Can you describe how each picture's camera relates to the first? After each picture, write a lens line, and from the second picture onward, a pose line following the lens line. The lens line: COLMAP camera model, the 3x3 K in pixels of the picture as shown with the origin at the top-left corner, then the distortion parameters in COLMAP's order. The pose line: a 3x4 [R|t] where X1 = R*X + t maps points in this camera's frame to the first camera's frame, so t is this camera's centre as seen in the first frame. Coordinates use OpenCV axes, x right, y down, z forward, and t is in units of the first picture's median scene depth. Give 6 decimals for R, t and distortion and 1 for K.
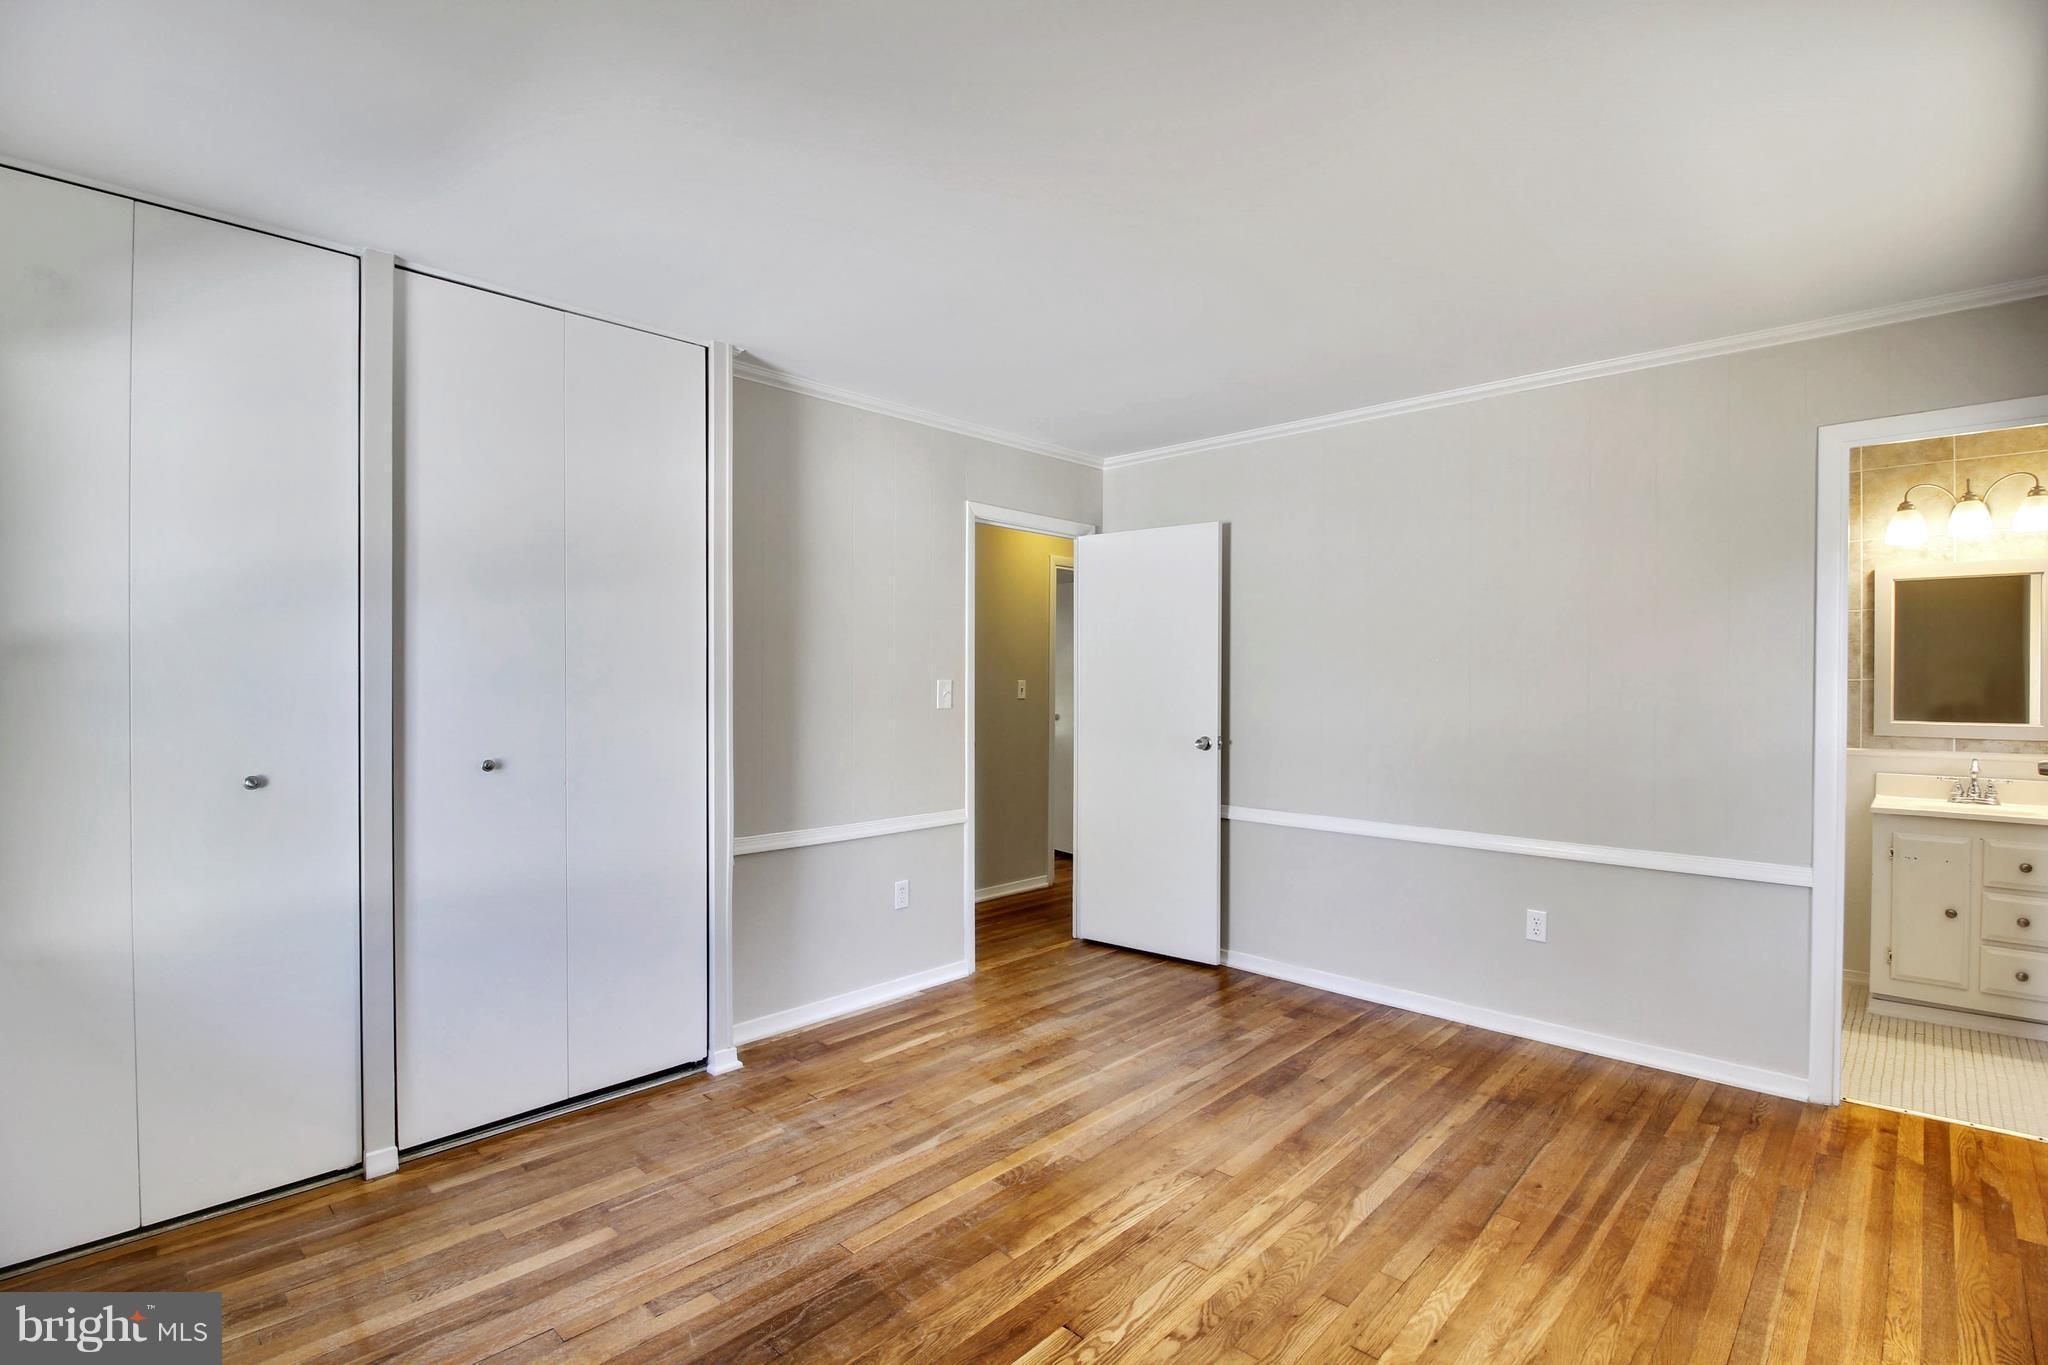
lens RADIAL K [[958.5, 0, 1024.0], [0, 958.5, 682.5], [0, 0, 1]] dist [-0.013153, -0.000175]
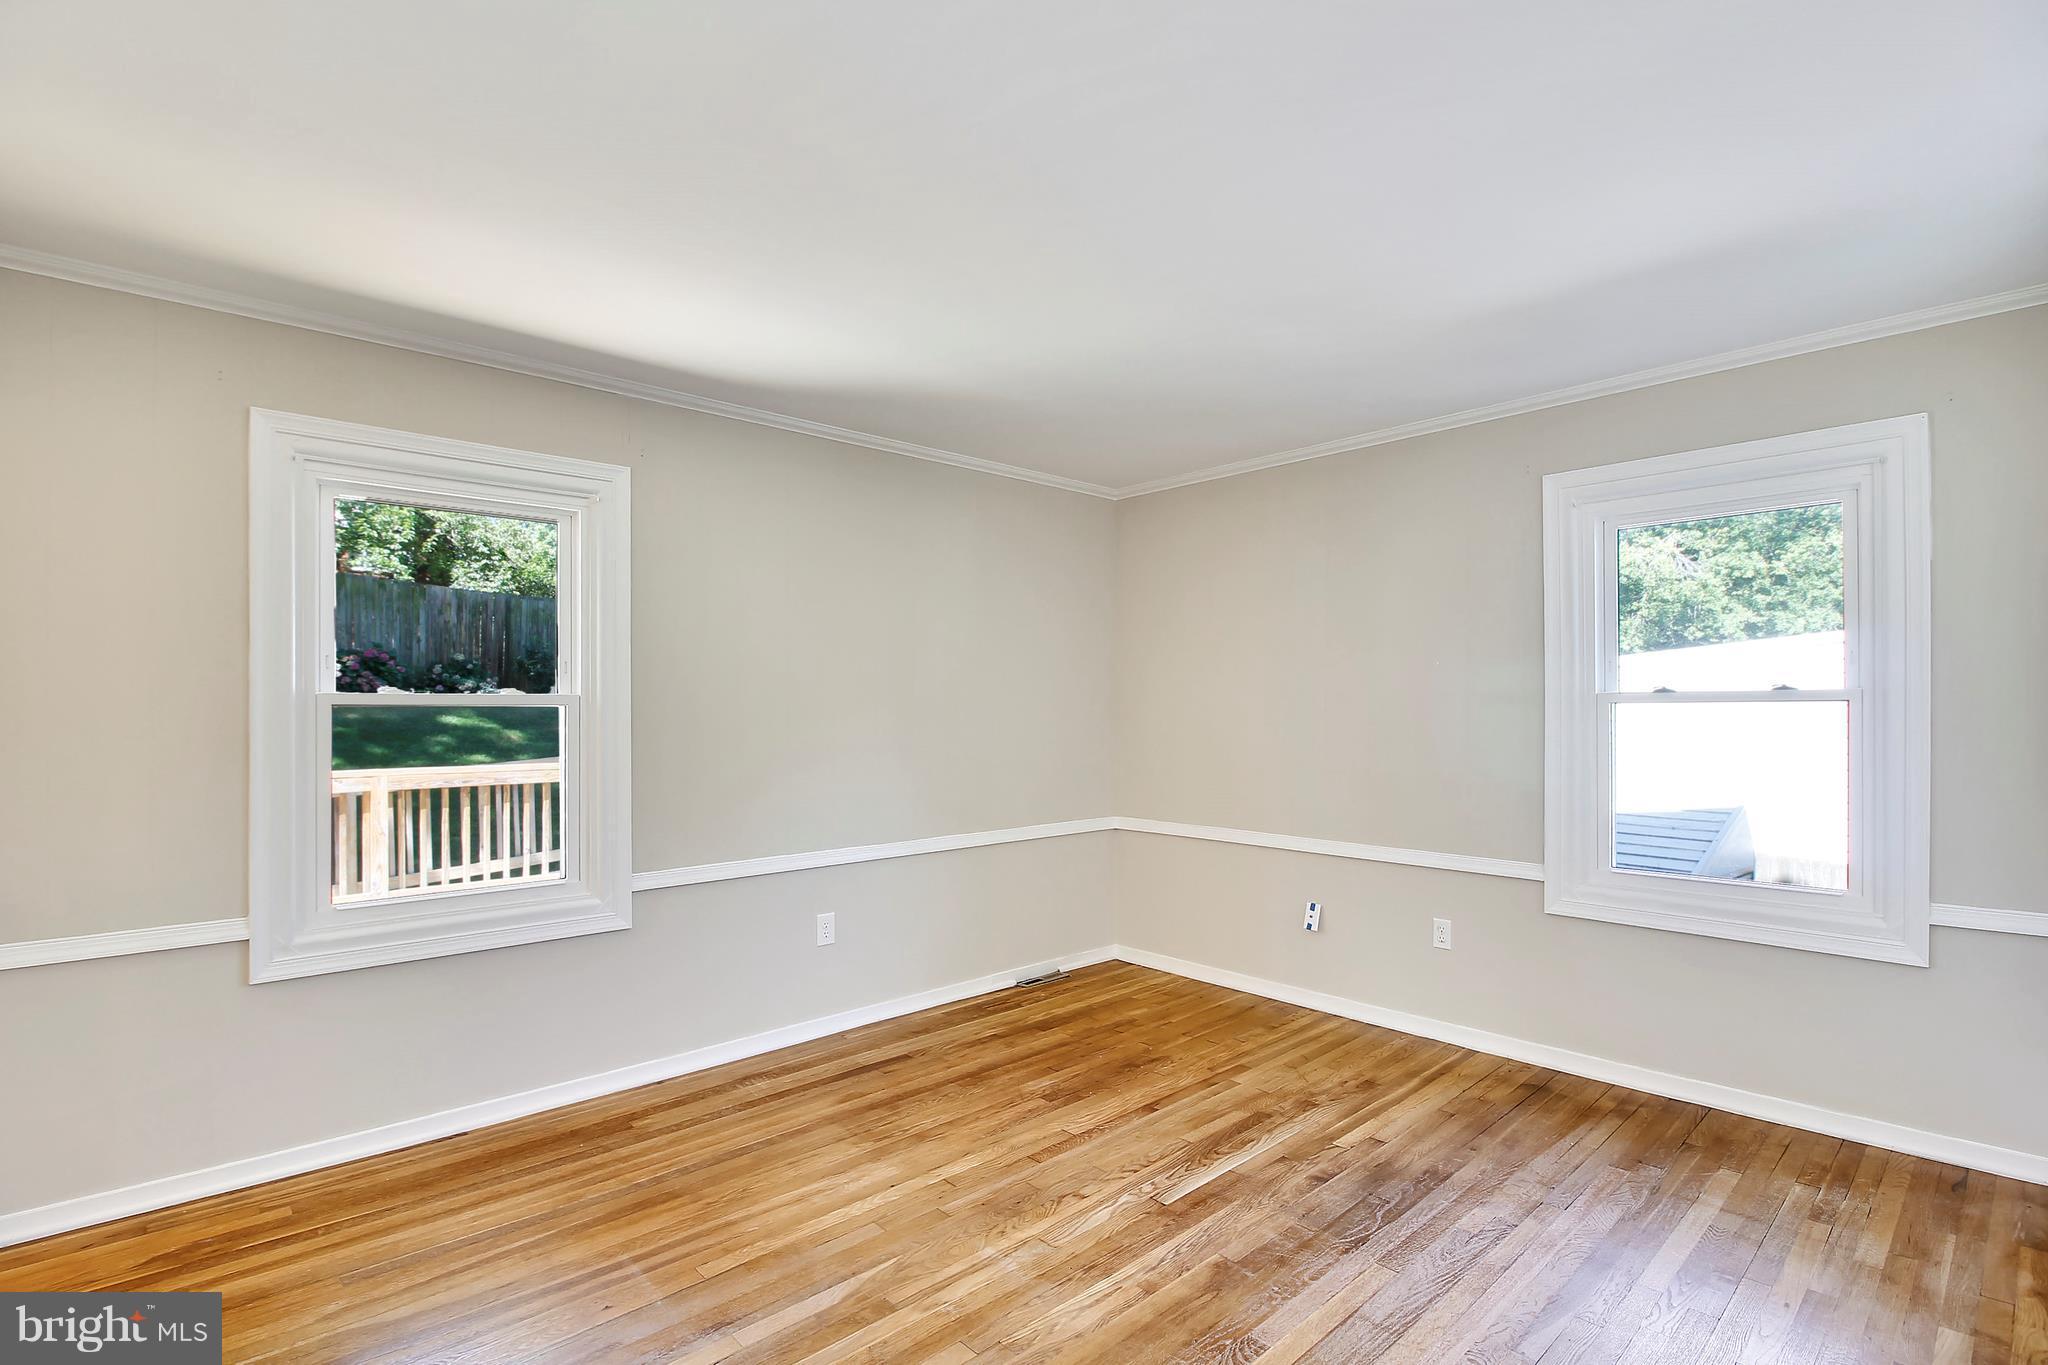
lens RADIAL K [[958.5, 0, 1024.0], [0, 958.5, 682.5], [0, 0, 1]] dist [-0.013153, -0.000175]
pose [[-0.998168, -0.000069, 0.060501, 0.129486], [-0.001266, 0.999804, -0.019741, -0.007435], [-0.060488, -0.019781, -0.997973, 1.936941]]
